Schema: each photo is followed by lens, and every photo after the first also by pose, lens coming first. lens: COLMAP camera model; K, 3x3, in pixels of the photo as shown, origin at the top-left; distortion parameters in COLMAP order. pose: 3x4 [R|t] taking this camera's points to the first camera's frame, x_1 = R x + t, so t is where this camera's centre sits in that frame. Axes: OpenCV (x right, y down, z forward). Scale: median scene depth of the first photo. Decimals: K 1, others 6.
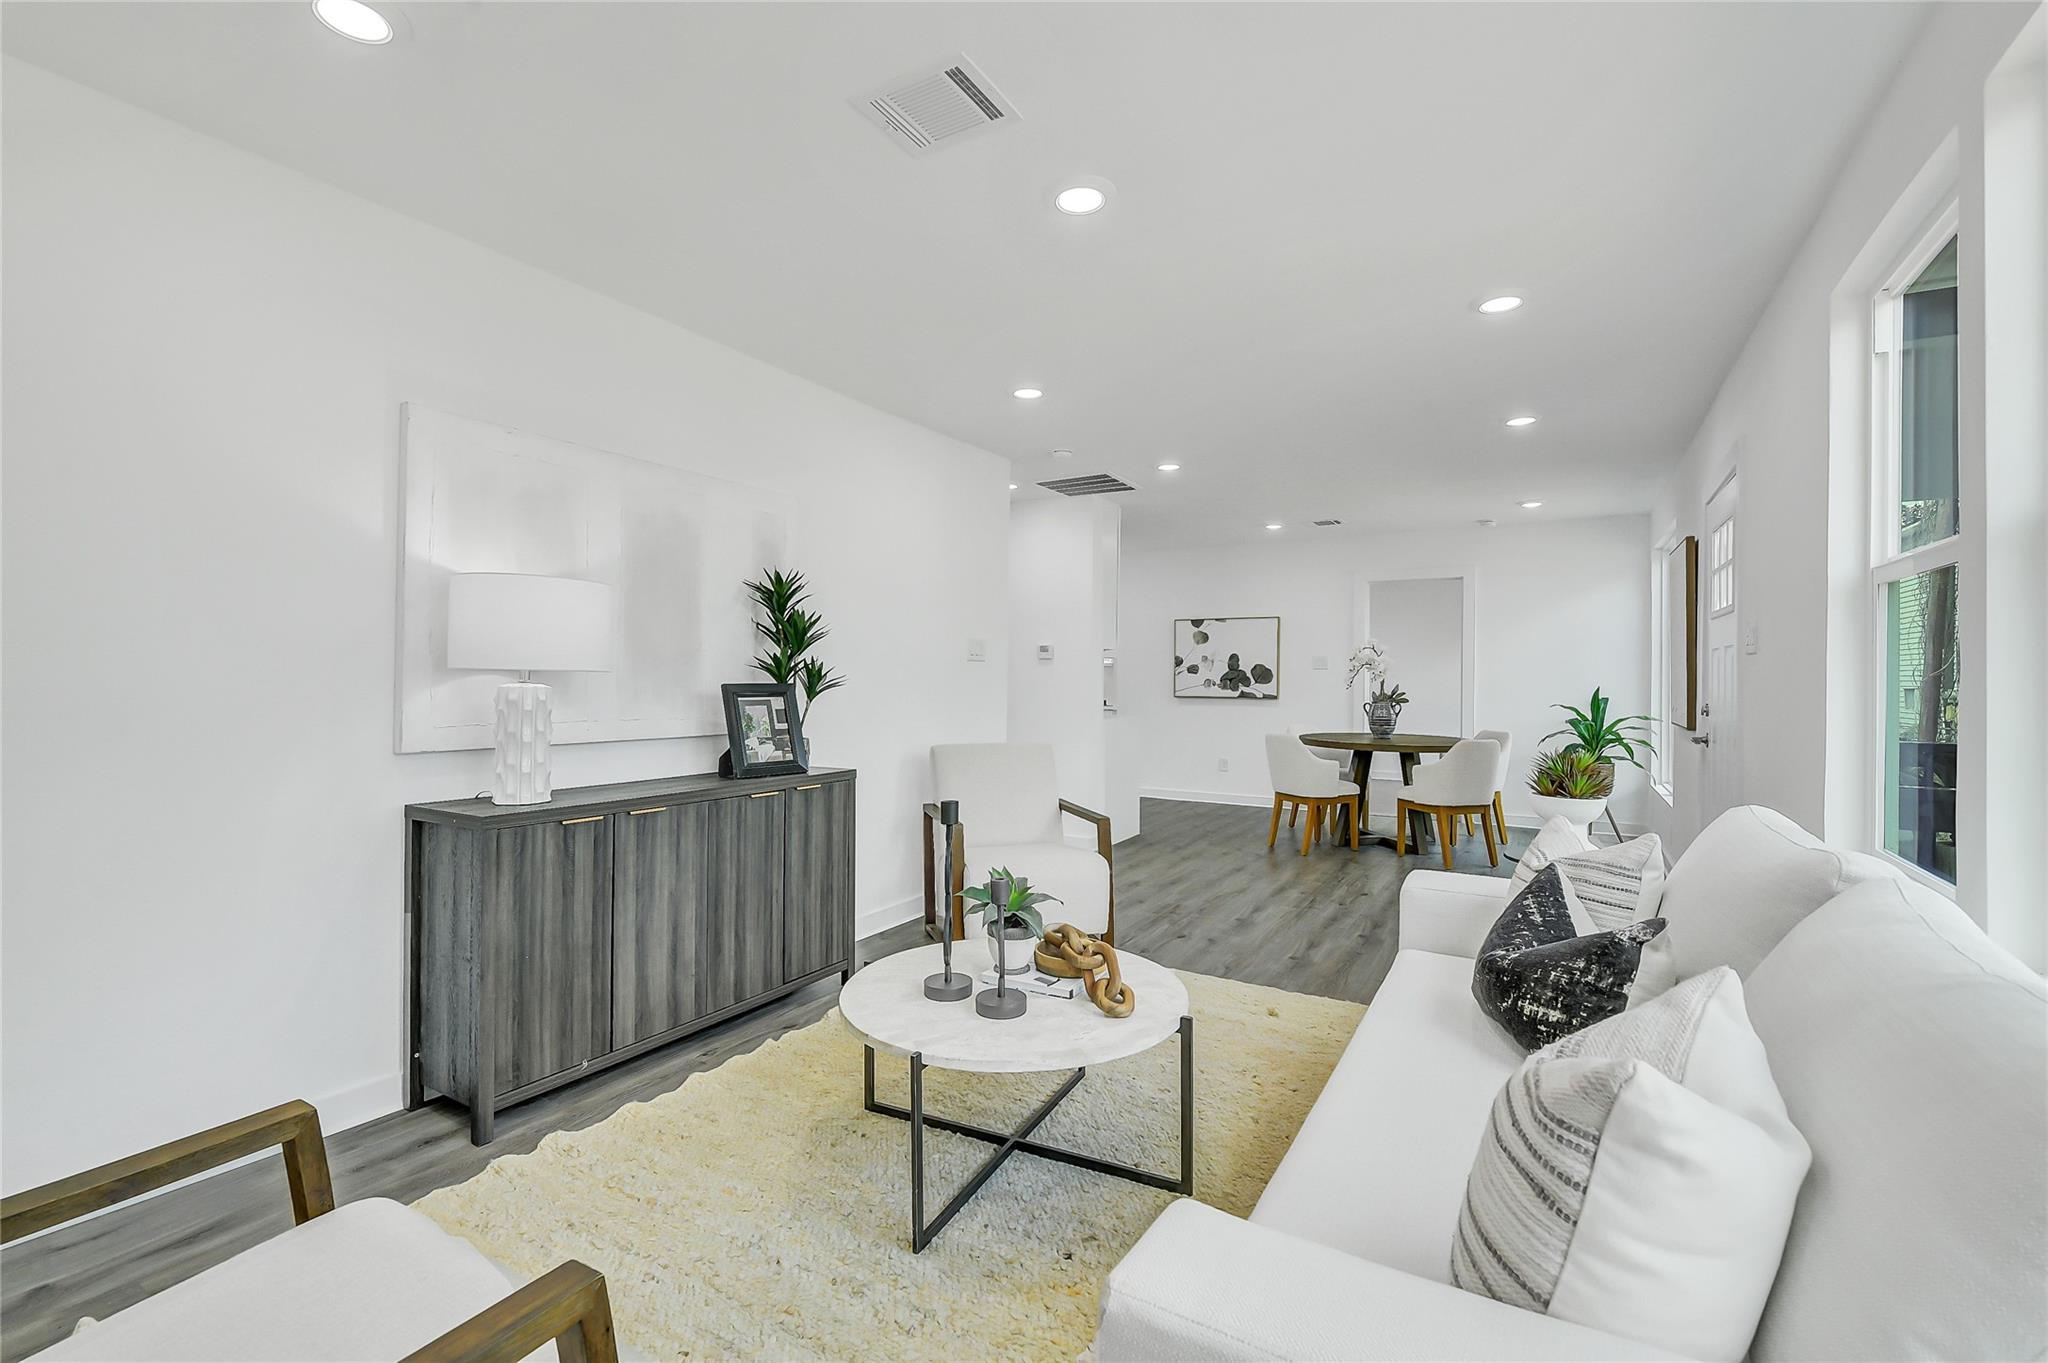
lens RADIAL K [[912.1, 0, 1022.8], [0, 912.1, 671.9], [0, 0, 1]] dist [-0.005979, -0.000833]
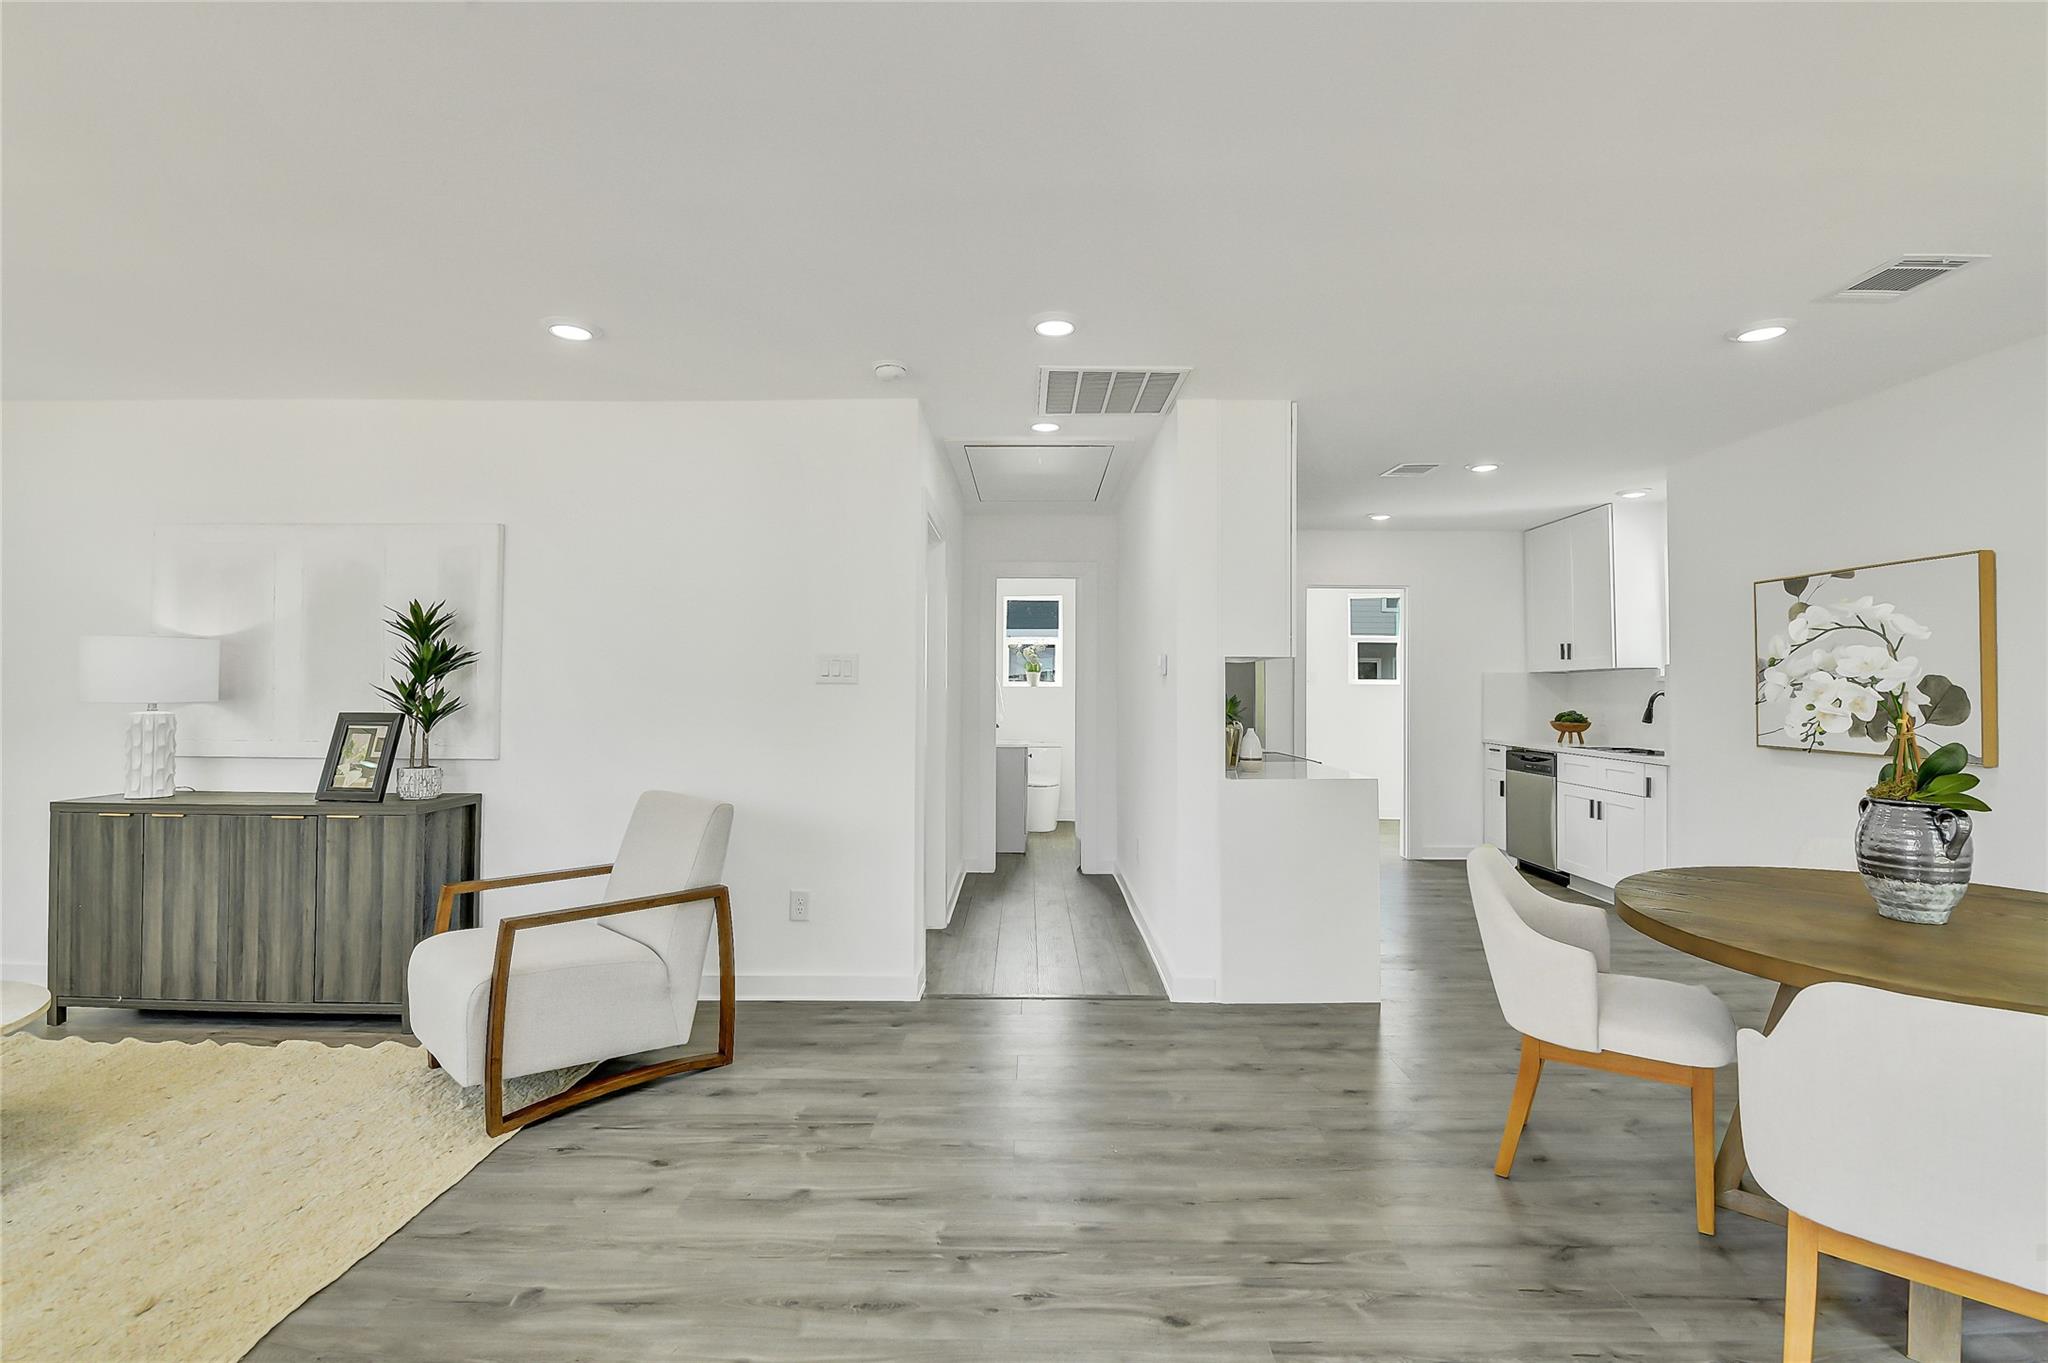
lens RADIAL K [[912.1, 0, 1034.1], [0, 912.1, 681.2], [0, 0, 1]] dist [-0.005979, -0.000833]
pose [[0.477698, -0.013874, -0.878415, 1.055218], [0.003338, 0.999897, -0.013978, -0.006623], [0.878518, 0.003745, 0.477695, 1.235818]]
